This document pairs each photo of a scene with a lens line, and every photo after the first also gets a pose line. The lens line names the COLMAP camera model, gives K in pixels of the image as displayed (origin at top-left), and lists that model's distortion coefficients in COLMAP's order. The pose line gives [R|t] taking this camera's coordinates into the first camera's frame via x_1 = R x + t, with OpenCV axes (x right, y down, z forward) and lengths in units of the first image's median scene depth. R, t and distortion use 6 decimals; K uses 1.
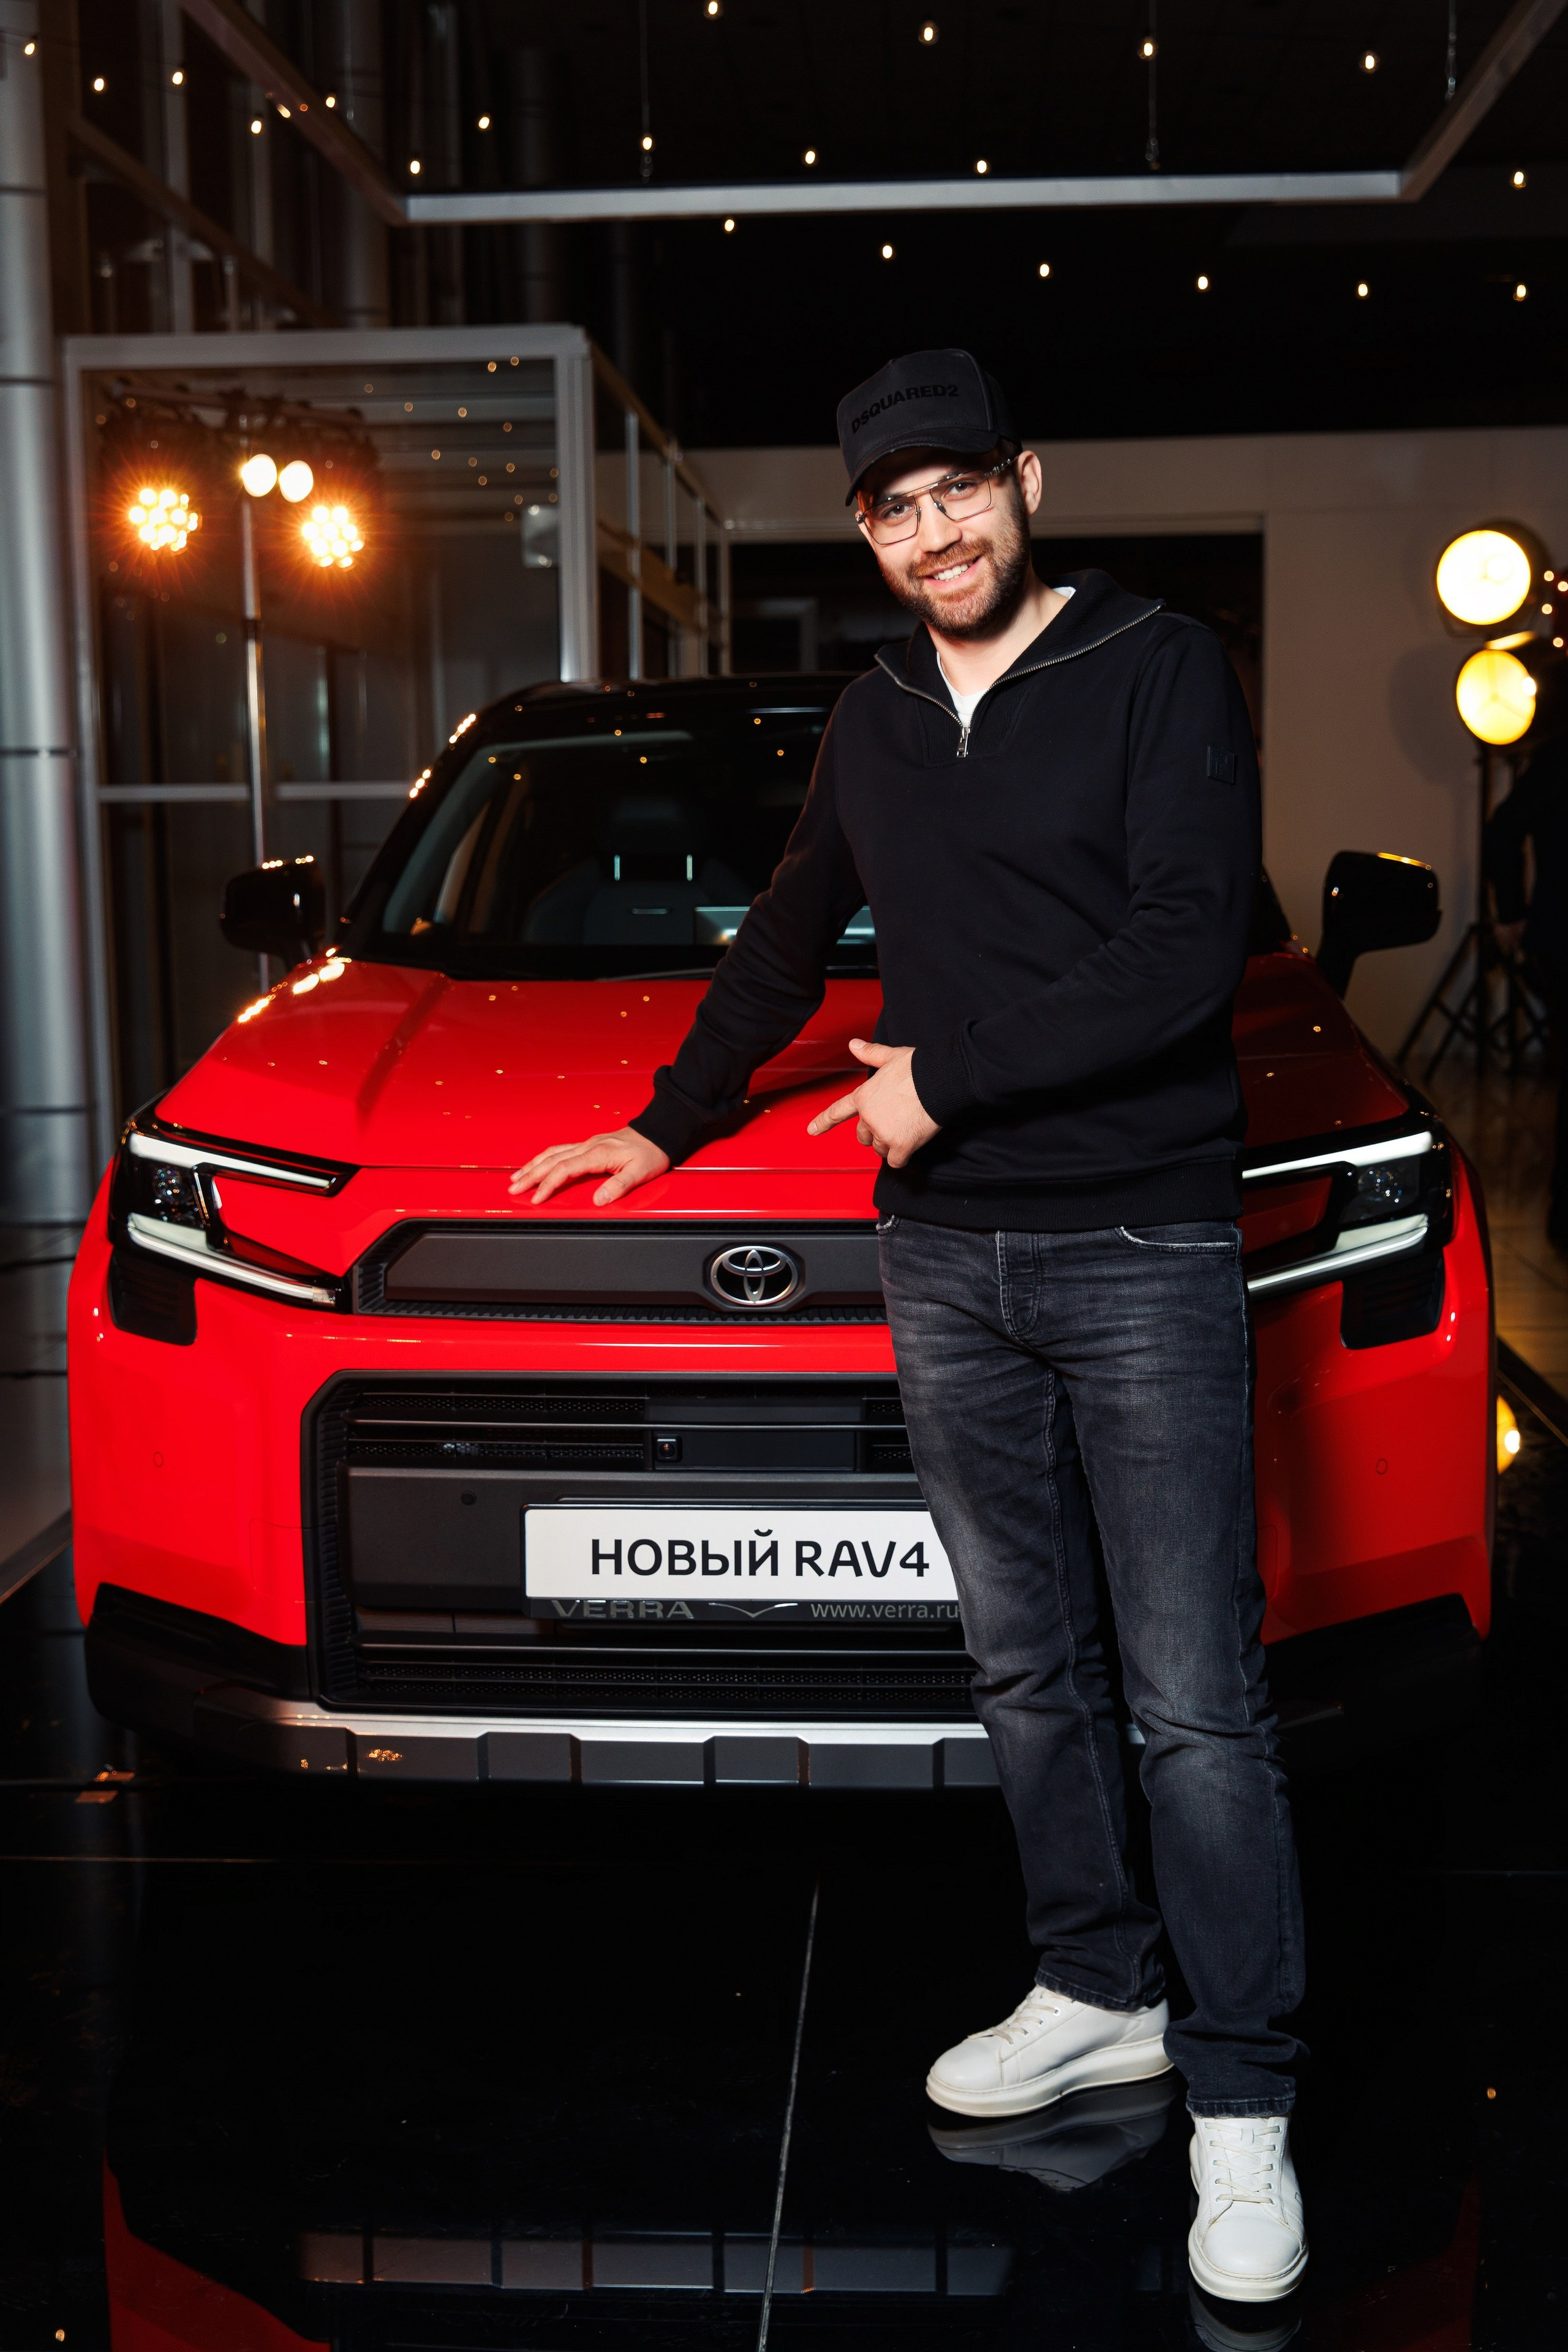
lens RADIAL K [[2758.7, 0, 776.6], [0, 2758.7, 1178.7], [0, 0, 1]] dist [0.005558, 0.044909]
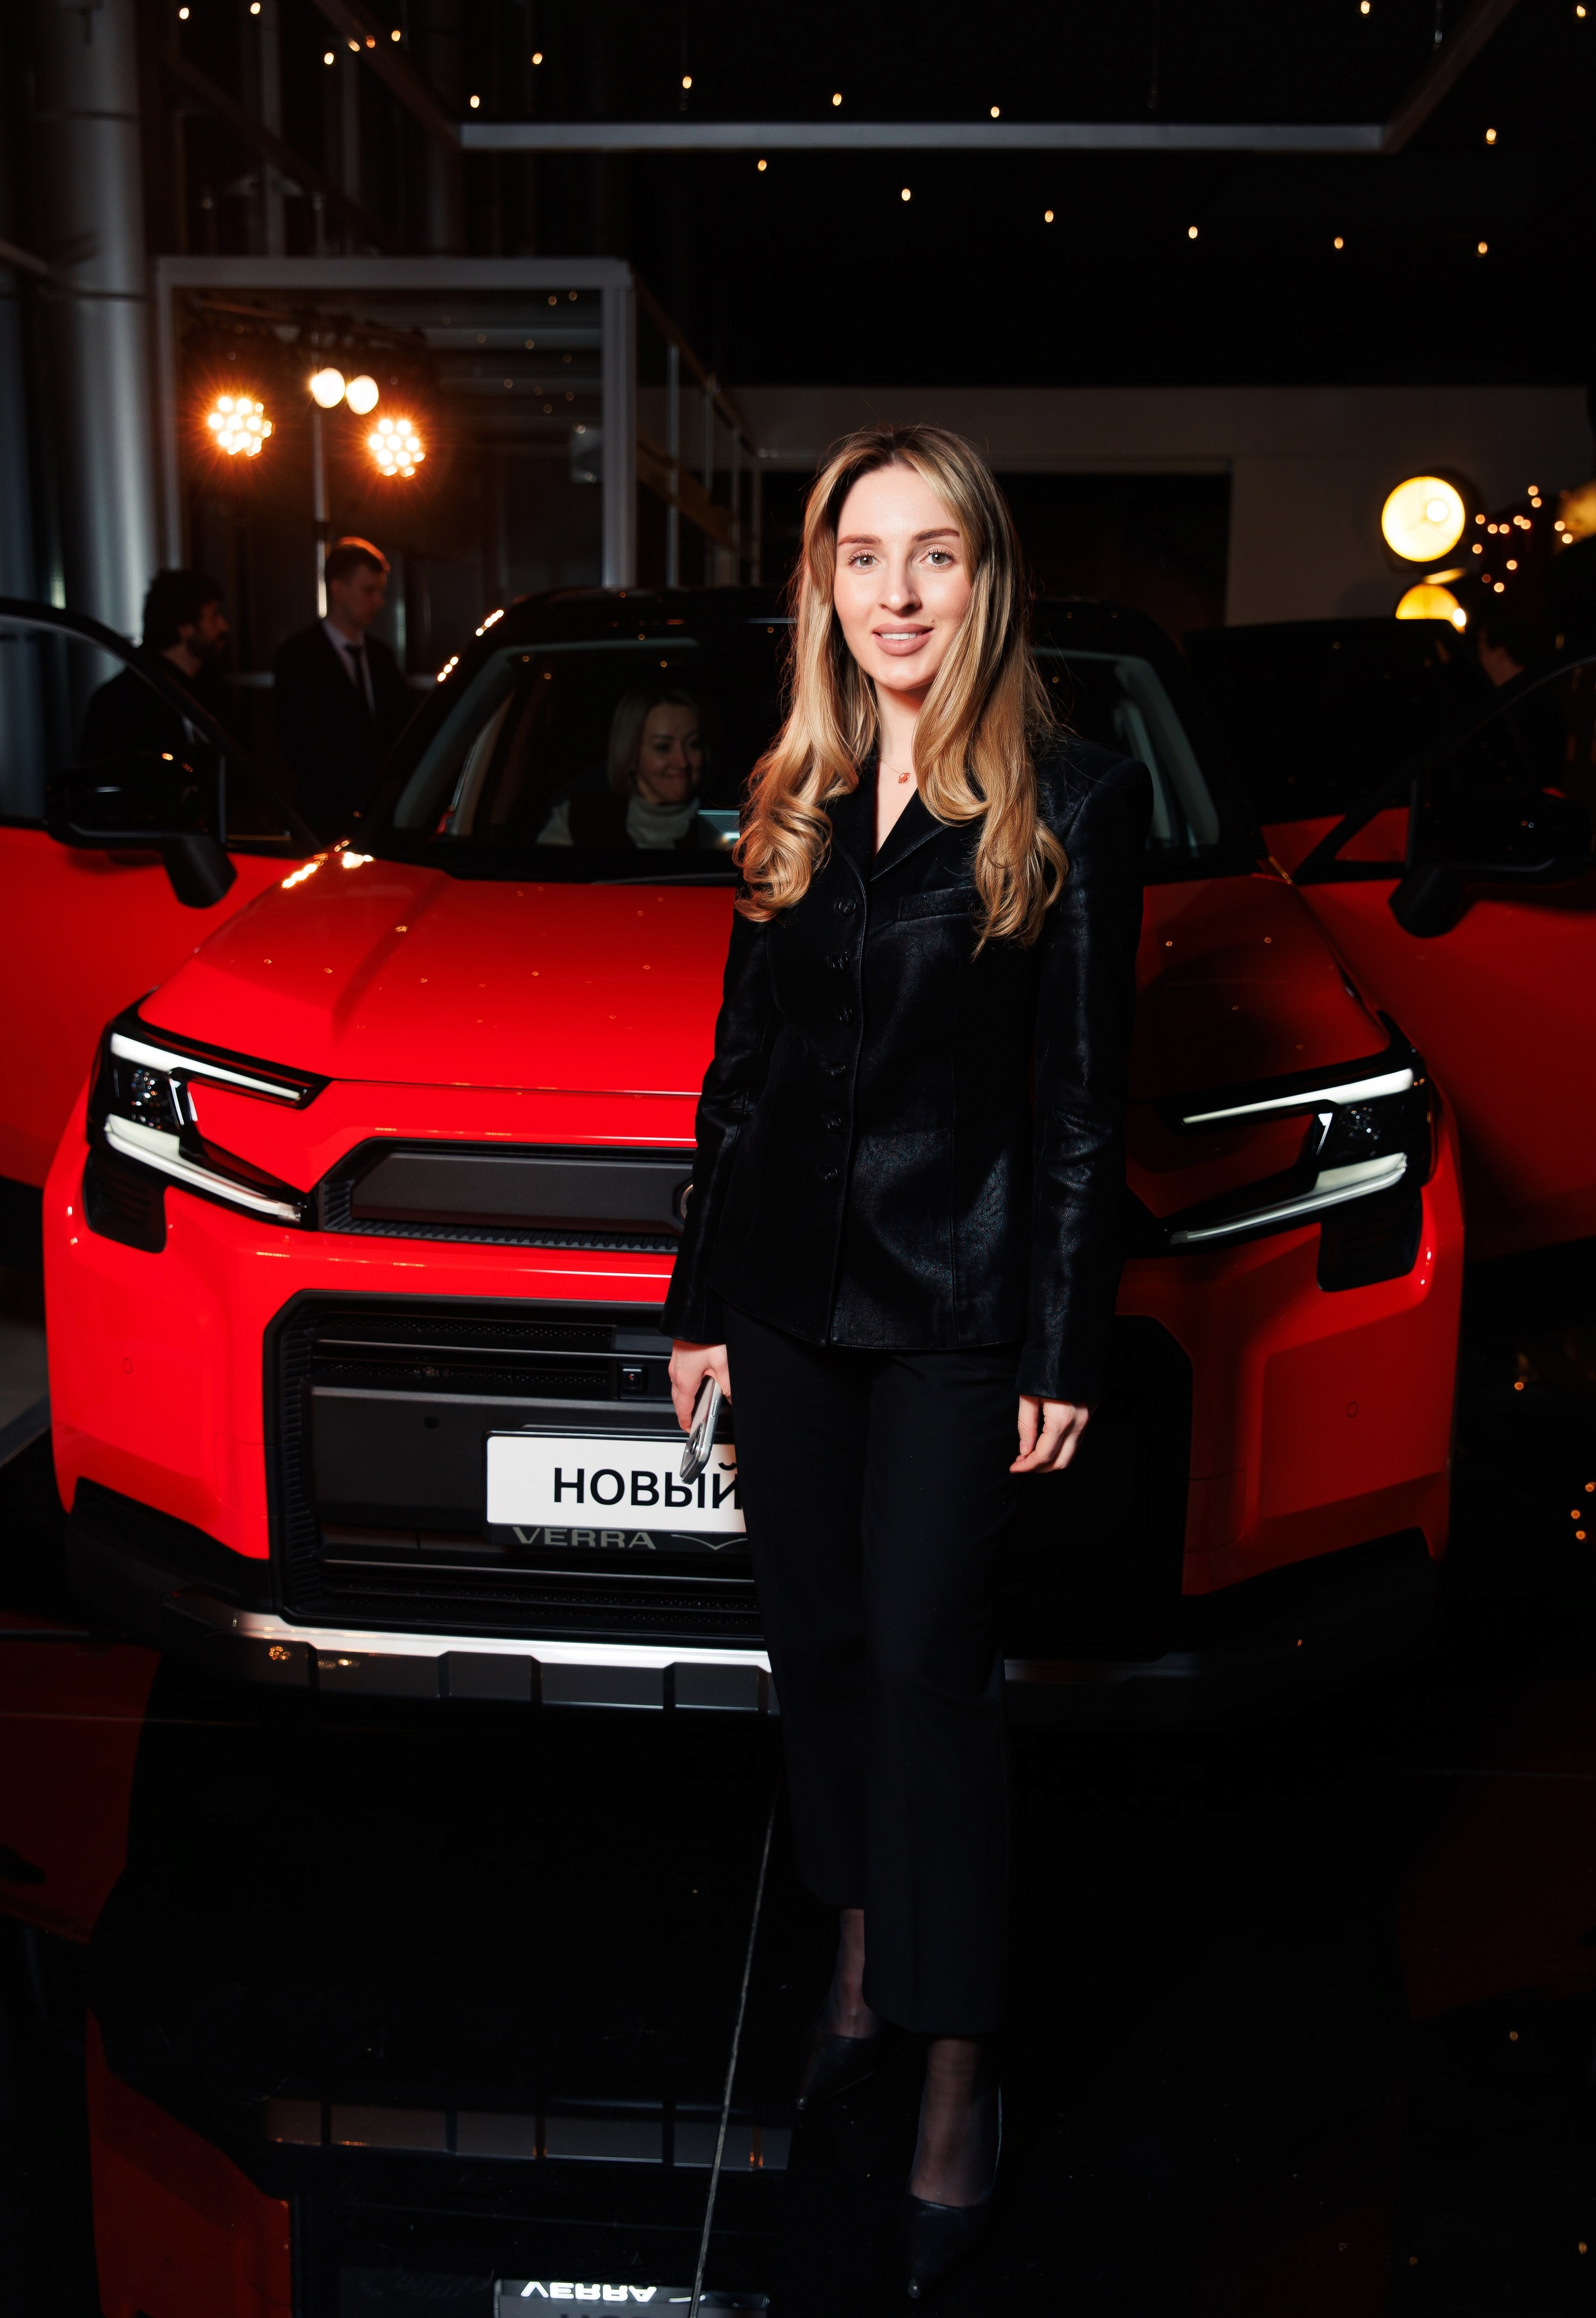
lens RADIAL K [[2280.0, 0, 807.5], [0, 2280.0, 1199.6], [0, 0, 1]] dist [0.012676, -0.003760]
pose [[0.999611, 0.026993, 0.007058, 0.015421], [-0.027475, 0.996373, 0.080535, -0.033351], [-0.004858, -0.080698, 0.996727, 0.191697]]
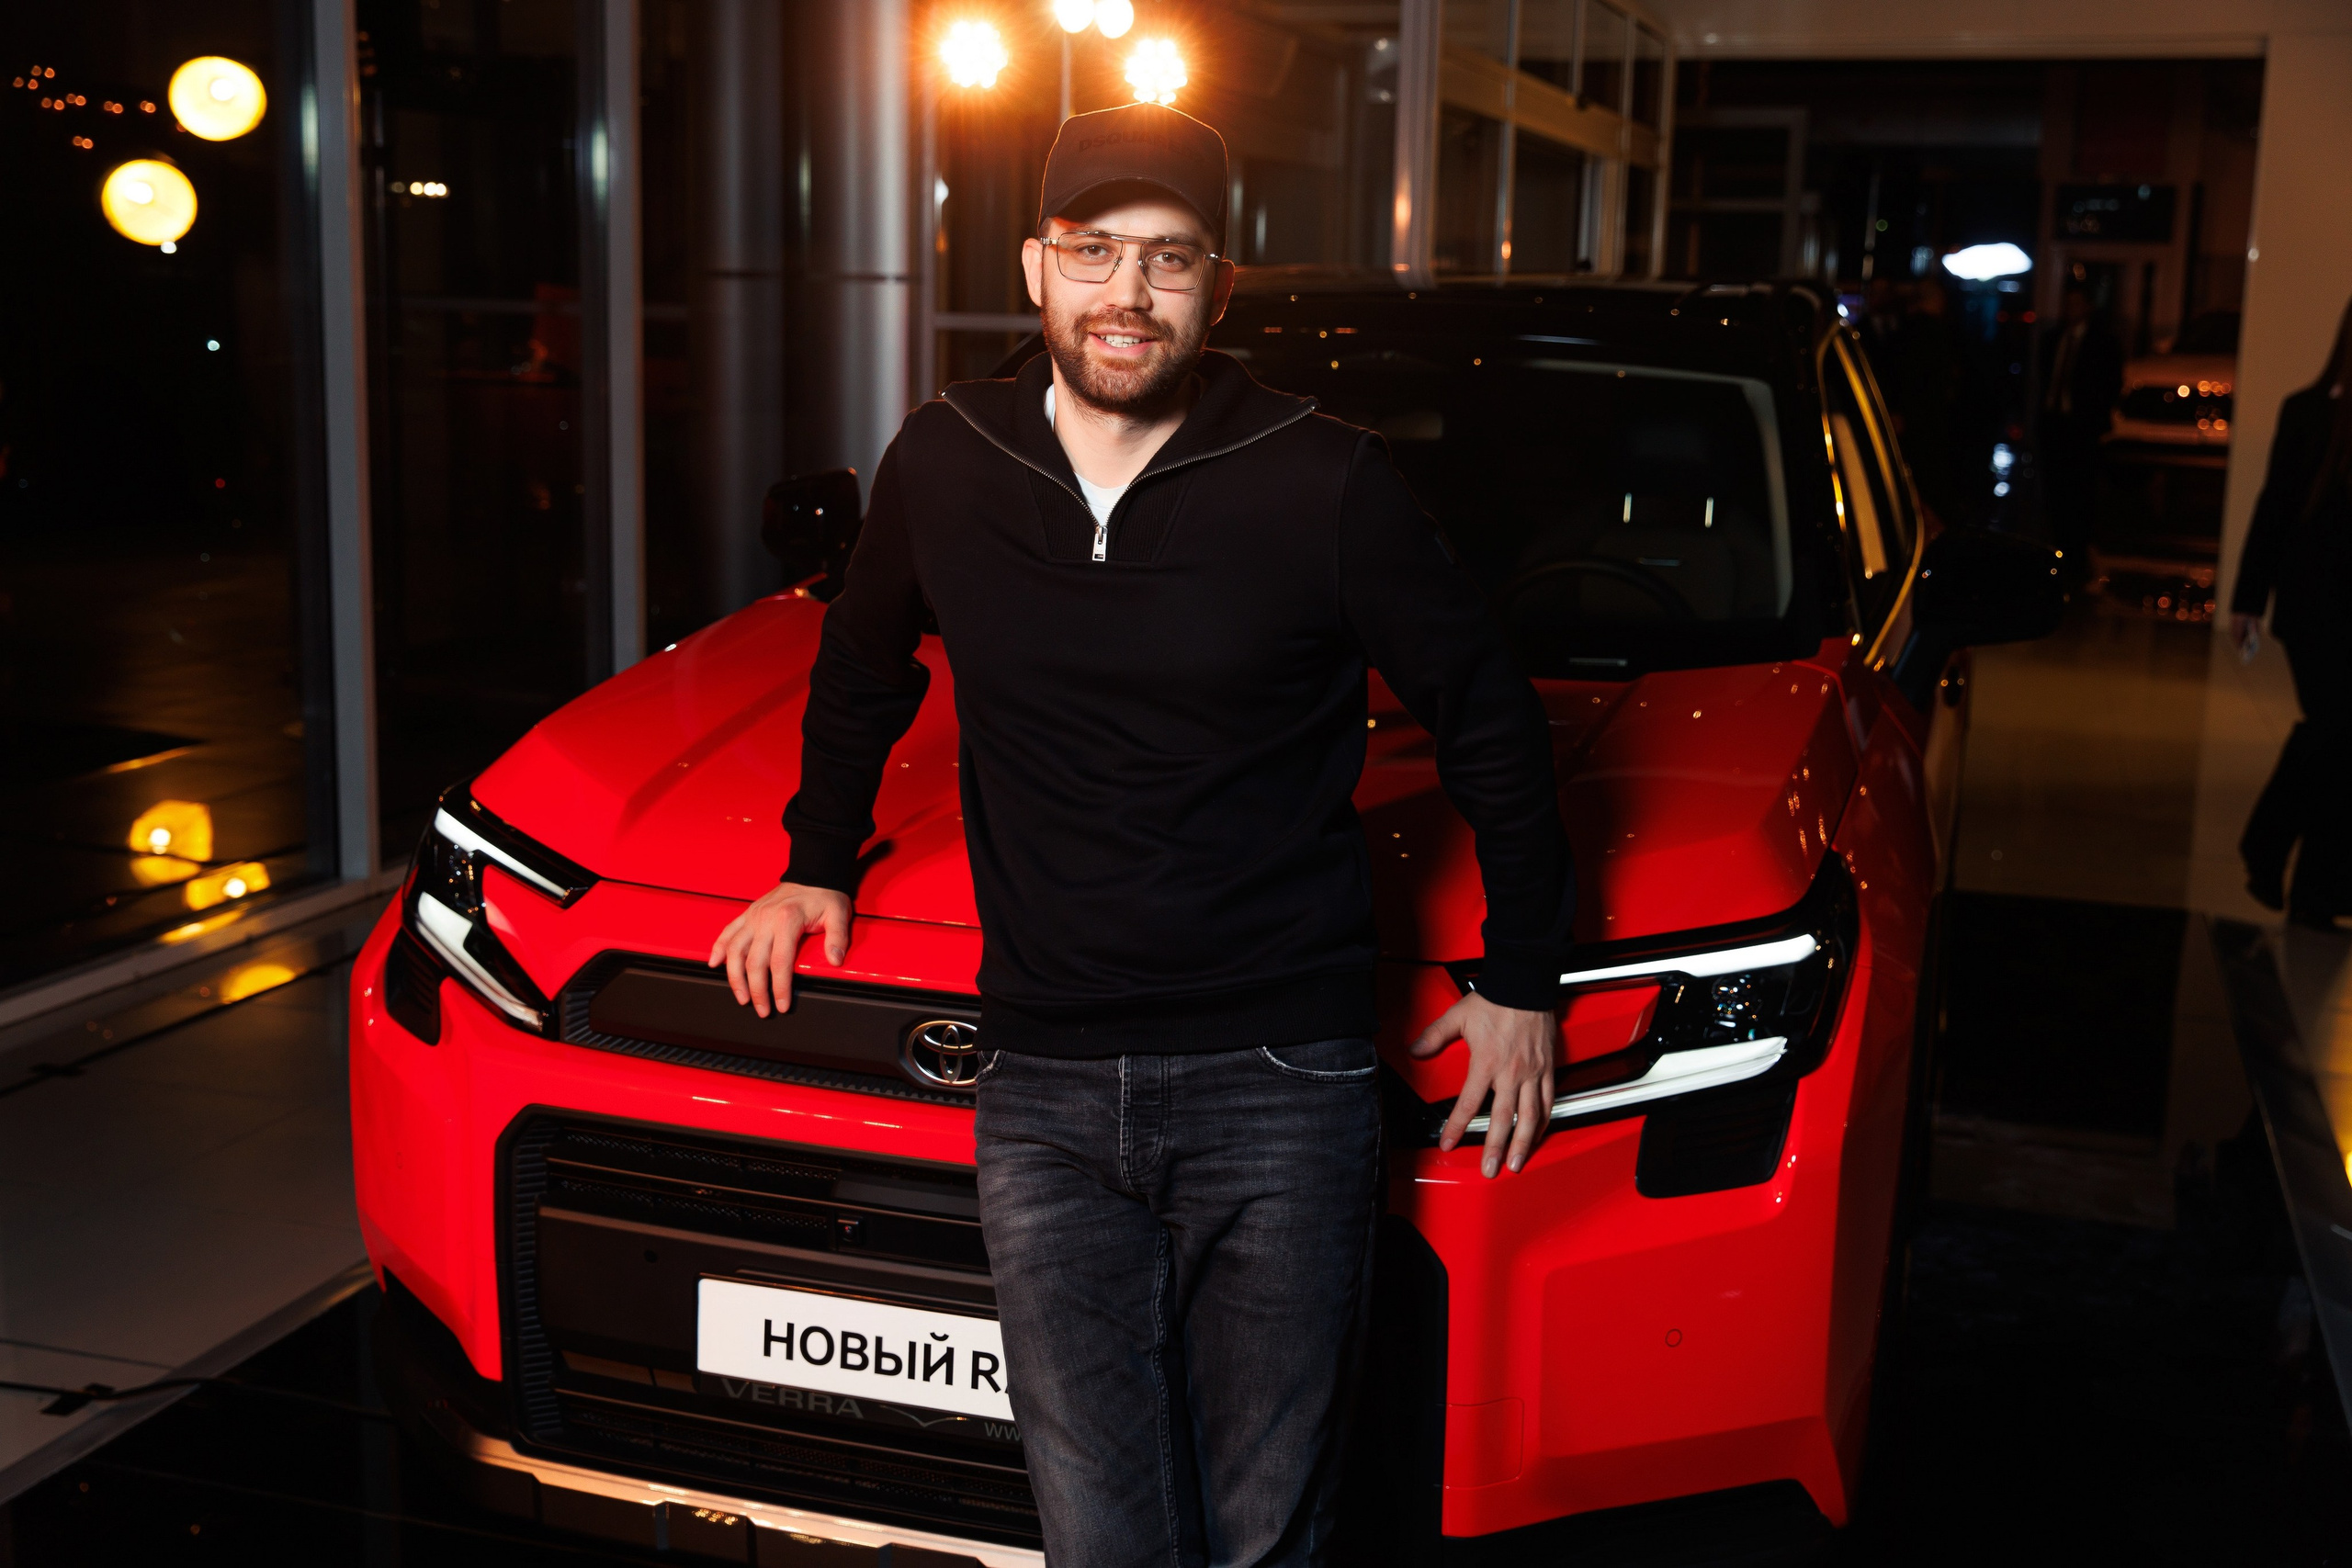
lens RADIAL K [[2686.3, 0, 1173.0], [0, 2686.3, 811.3], [0, 0, 1]] dist [0.006118, 0.015498]
pose [[0.969957, 0.082840, -0.228736, 0.254298], [-0.068936, 0.995291, 0.068137, -0.106978], [0.233304, -0.050322, 0.971101, 0.173147]]
